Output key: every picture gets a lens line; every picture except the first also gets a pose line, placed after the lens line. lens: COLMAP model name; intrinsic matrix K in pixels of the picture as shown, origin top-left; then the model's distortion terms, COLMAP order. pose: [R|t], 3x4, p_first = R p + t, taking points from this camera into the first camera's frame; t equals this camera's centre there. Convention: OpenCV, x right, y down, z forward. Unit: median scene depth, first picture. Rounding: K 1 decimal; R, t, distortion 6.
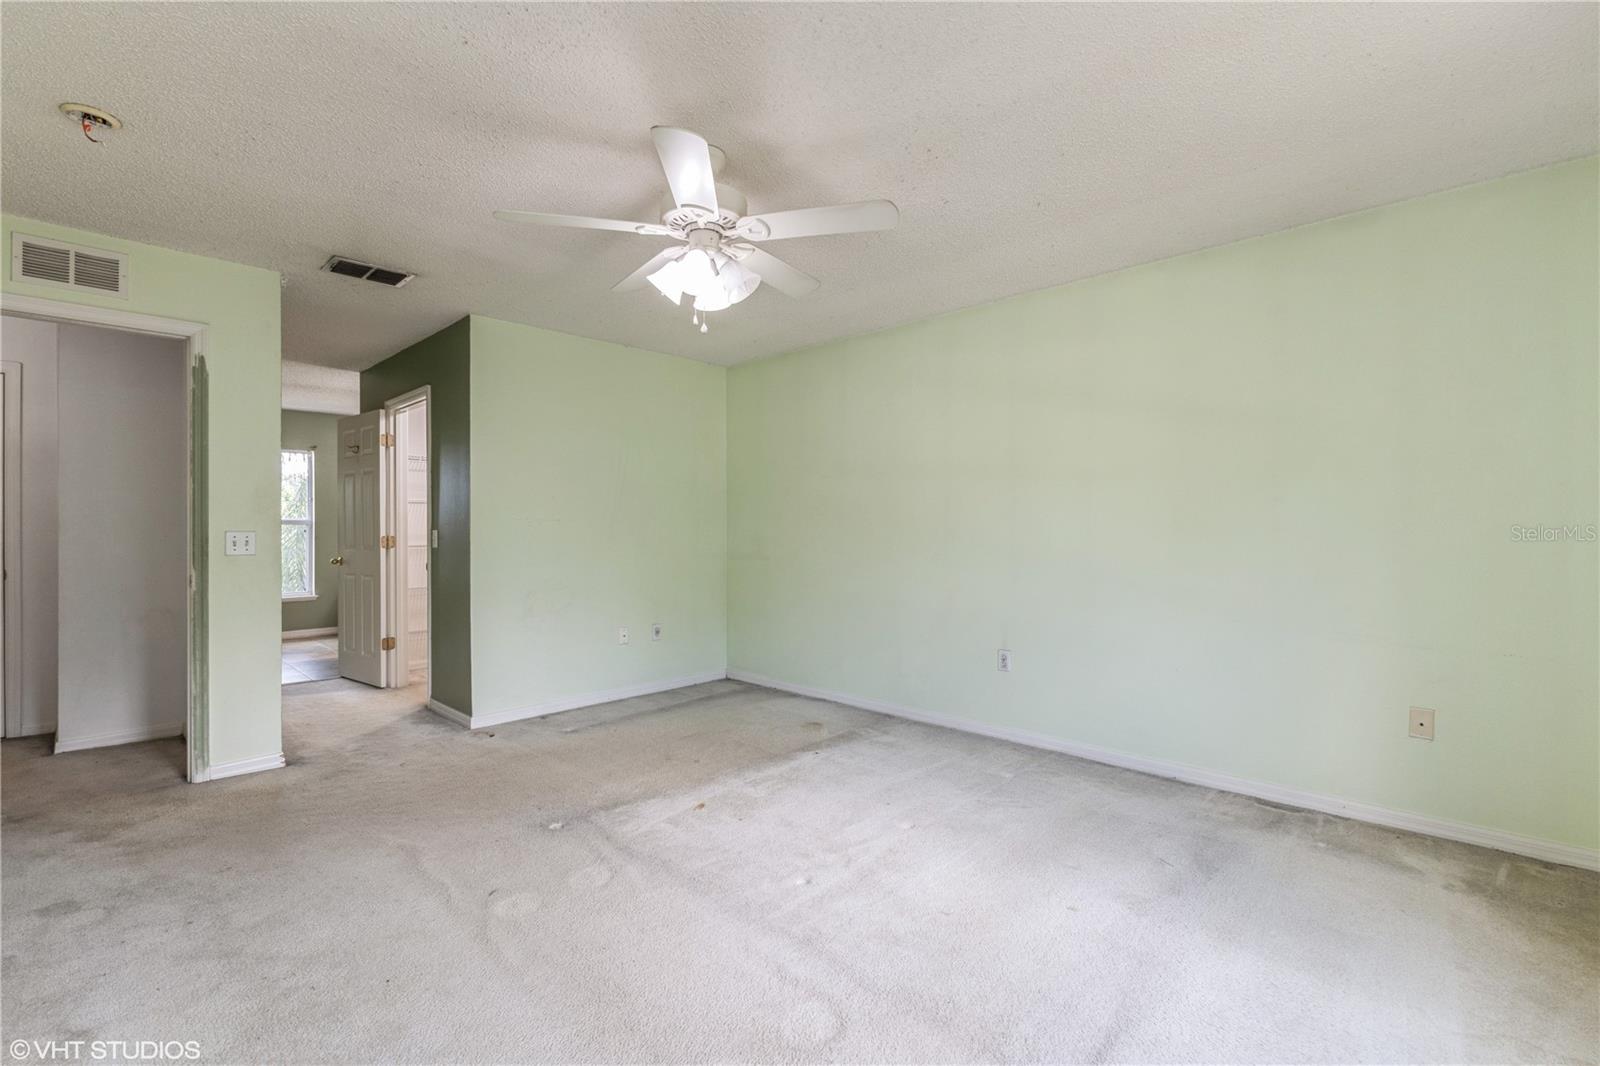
lens RADIAL K [[716.3, 0, 804.3], [0, 716.3, 534.8], [0, 0, 1]] dist [-0.007564, -0.000150]
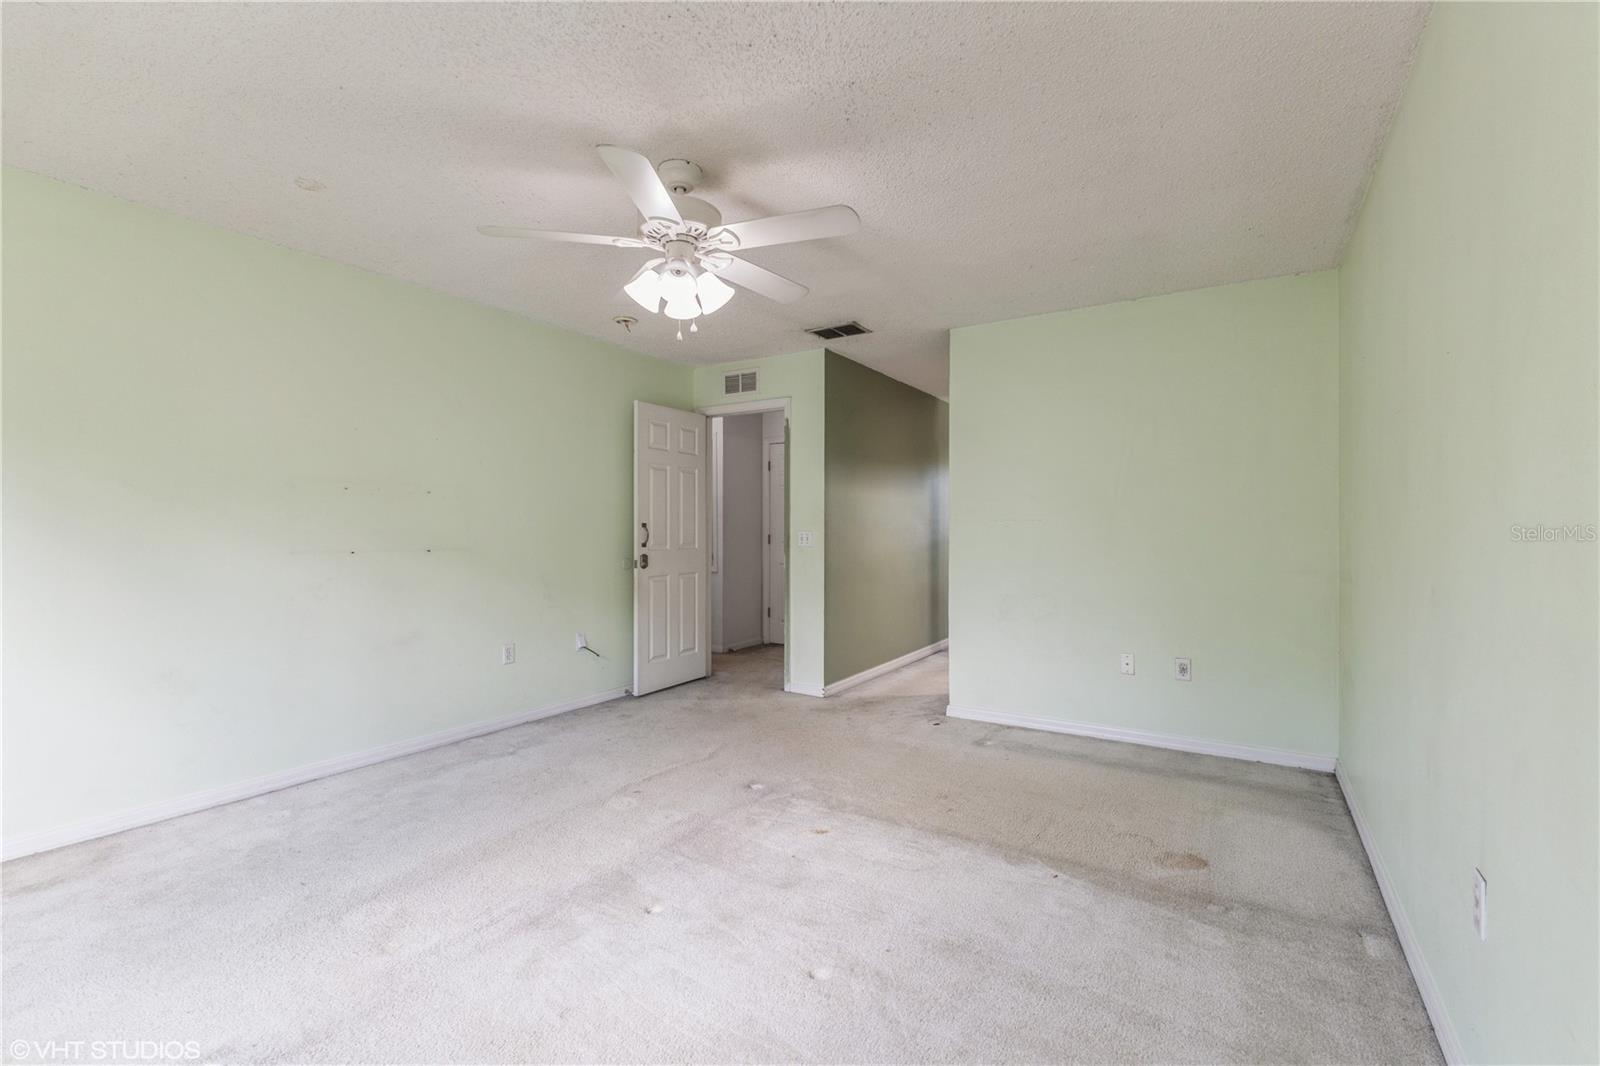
lens RADIAL K [[688.1, 0, 800.0], [0, 688.1, 533.0], [0, 0, 1]] dist [0.016531, -0.006623]
pose [[0.215845, 0.003188, -0.976422, 0.636693], [-0.015602, 0.999878, -0.000184, -0.000010], [0.976303, 0.015273, 0.215869, 0.704772]]
